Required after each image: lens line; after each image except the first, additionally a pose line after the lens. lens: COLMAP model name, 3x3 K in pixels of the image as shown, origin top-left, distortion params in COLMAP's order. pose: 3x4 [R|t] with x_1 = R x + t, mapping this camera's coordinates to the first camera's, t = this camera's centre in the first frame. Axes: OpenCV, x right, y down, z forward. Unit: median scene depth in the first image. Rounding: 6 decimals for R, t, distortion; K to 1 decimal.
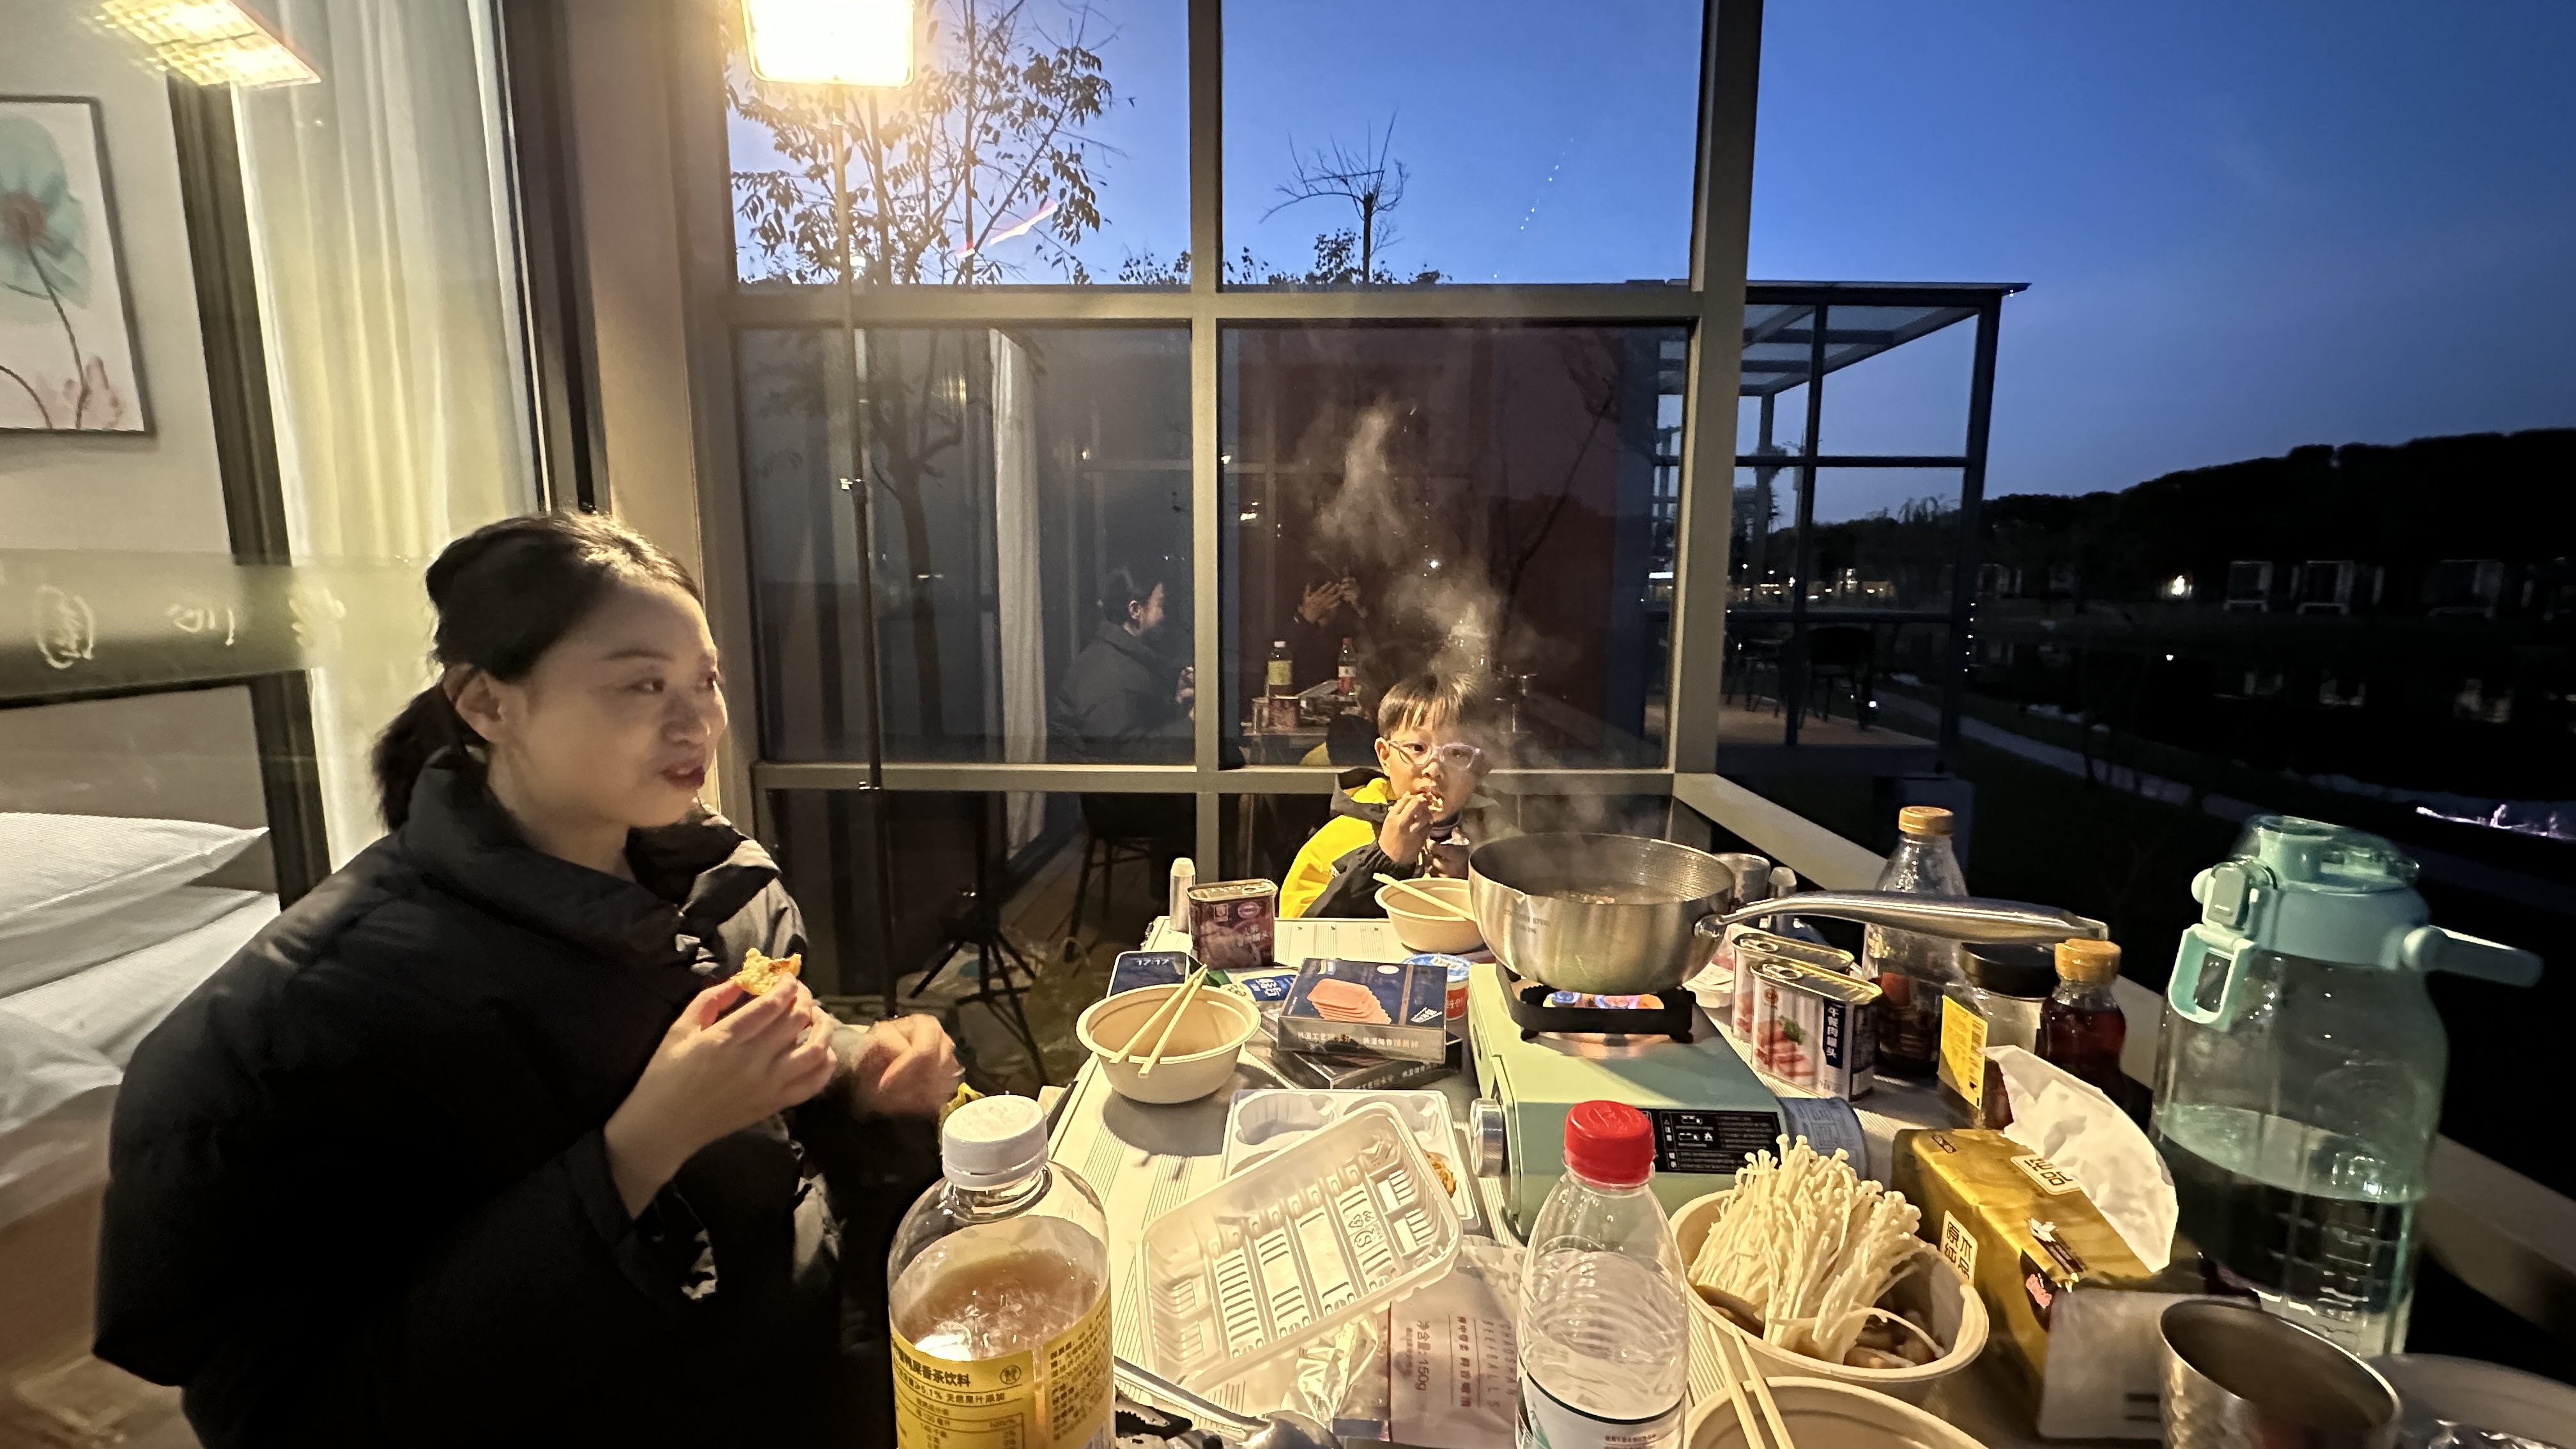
lens RADIAL K [[1023.8, 0, 1289.8], [0, 1023.8, 732.0], [0, 0, 1]] dist [-0.003144, 0.000650]
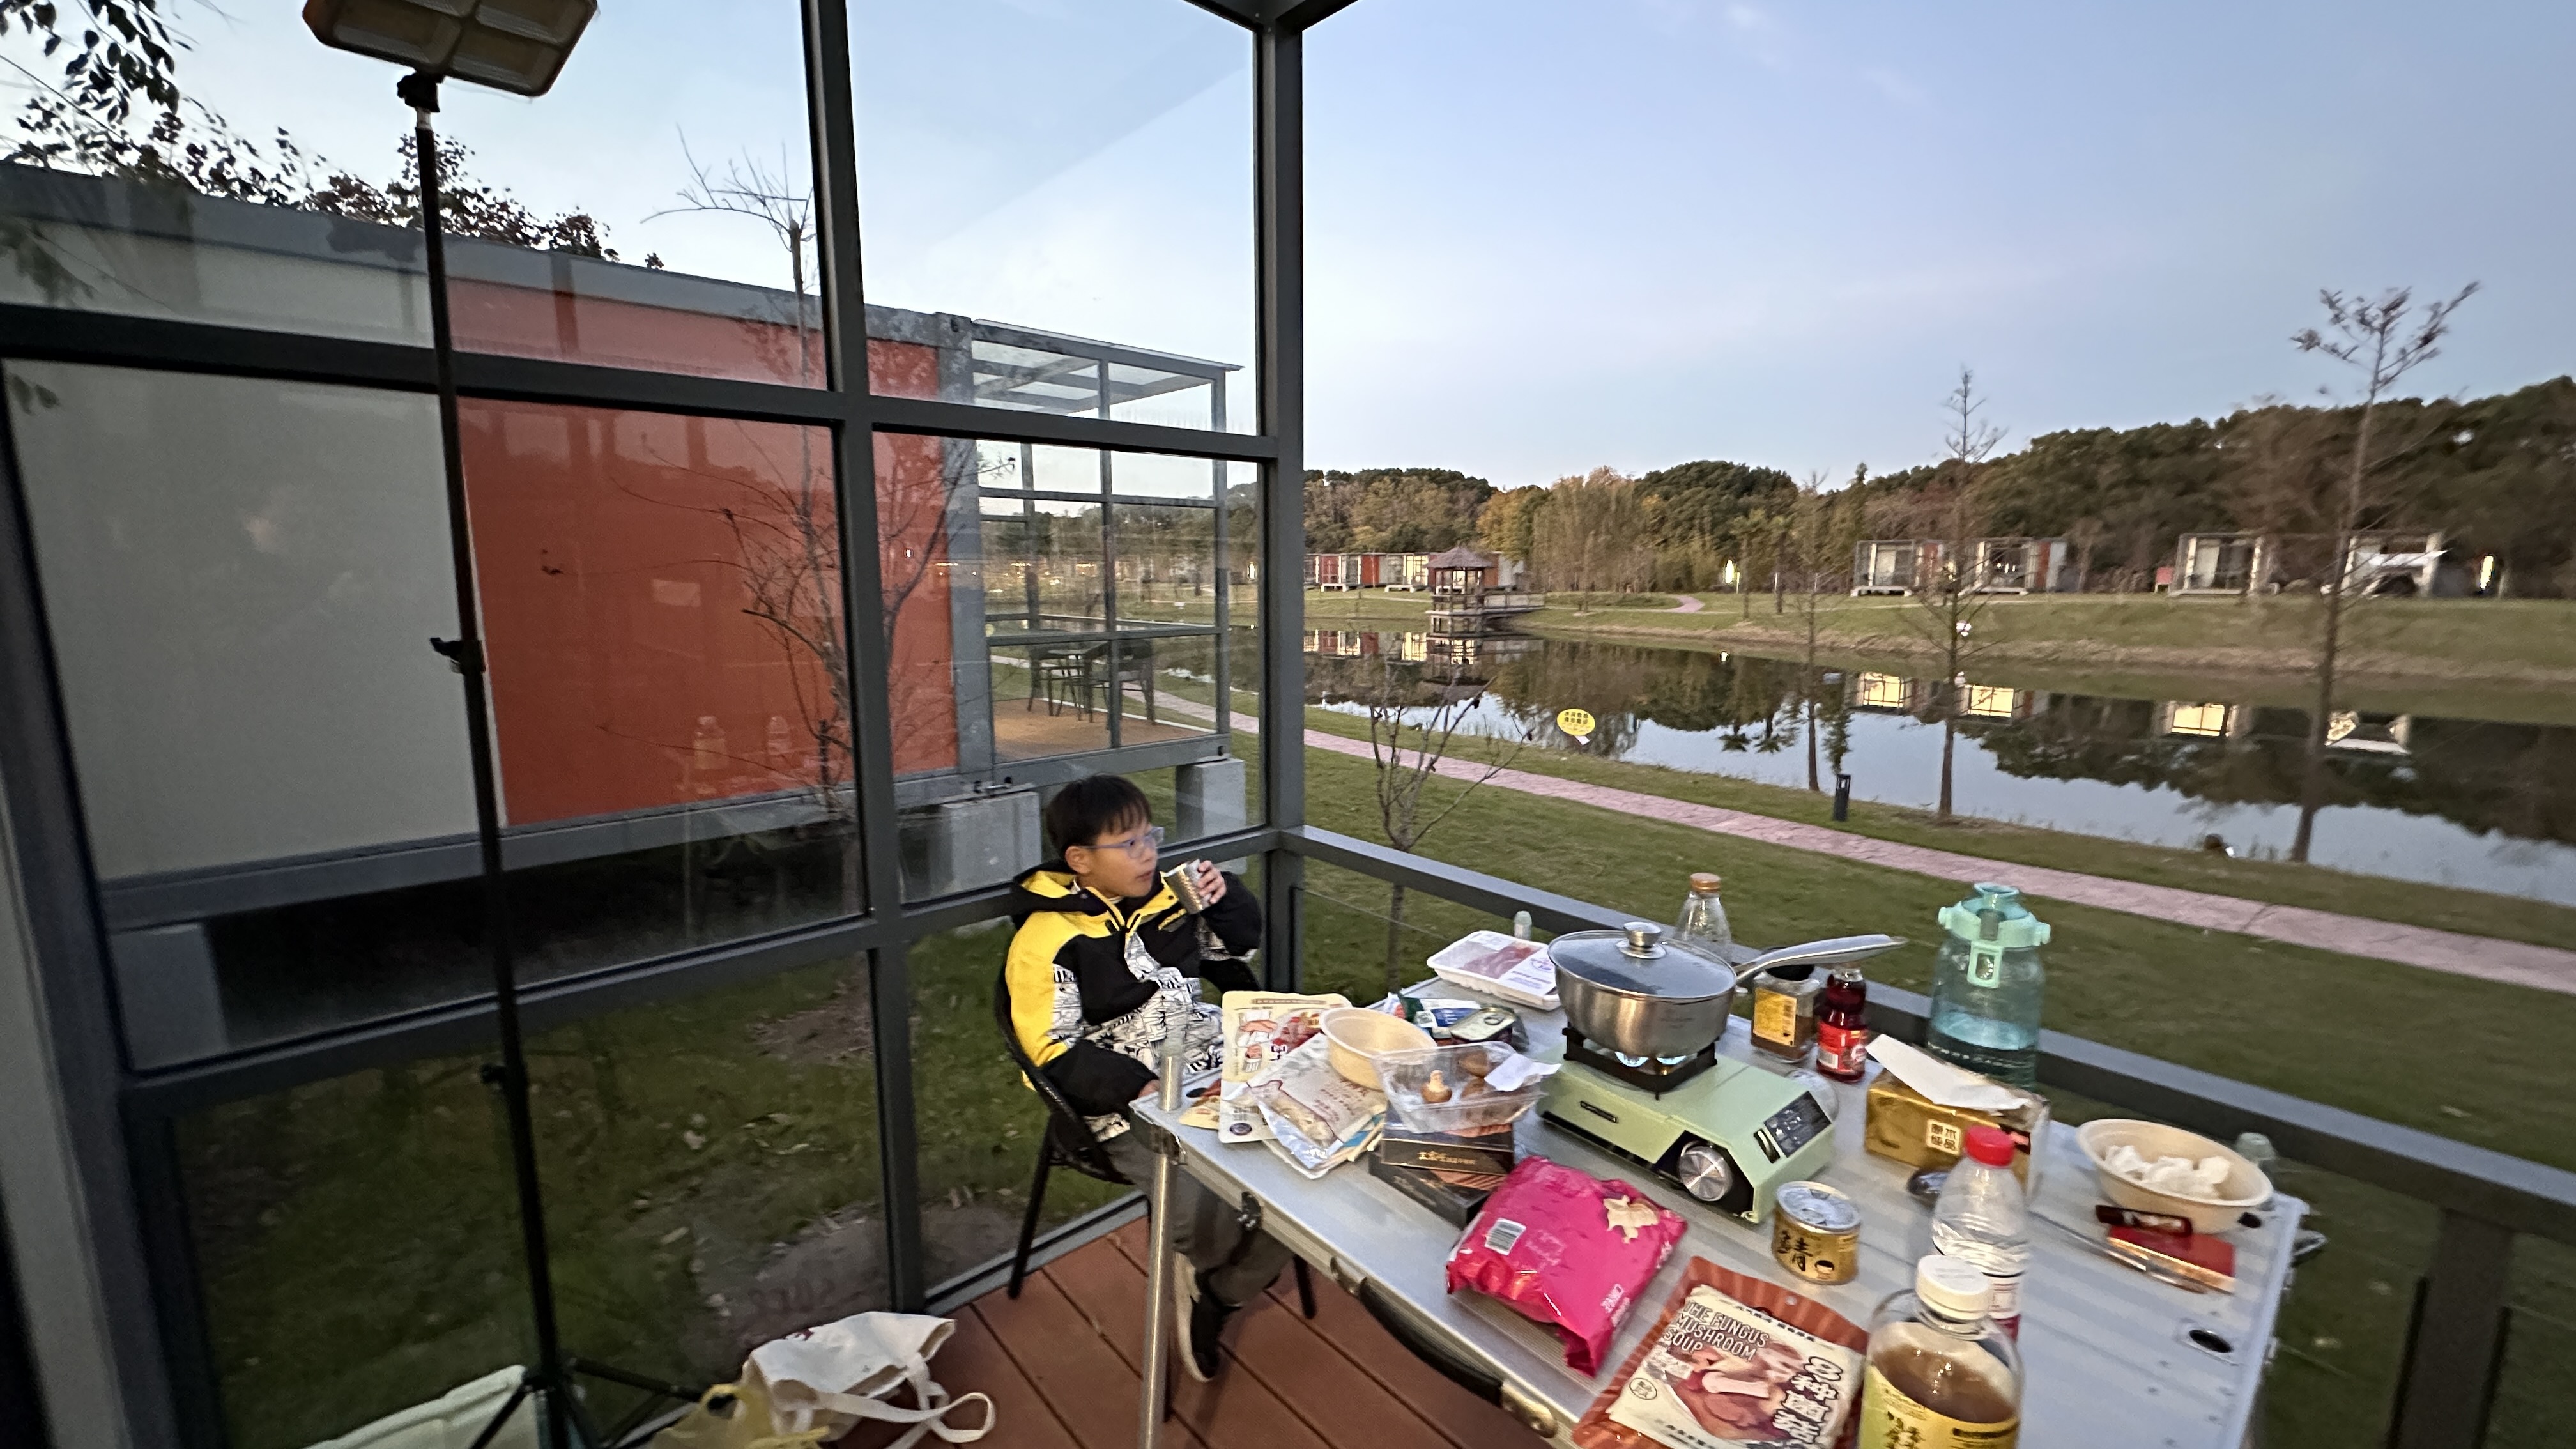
lens RADIAL K [[1023.8, 0, 1289.8], [0, 1023.8, 732.0], [0, 0, 1]] dist [-0.003144, 0.000650]
pose [[0.753330, -0.101910, 0.649698, -0.116342], [0.099939, 0.994187, 0.040065, -0.035789], [-0.650004, 0.034748, 0.759136, 0.021576]]
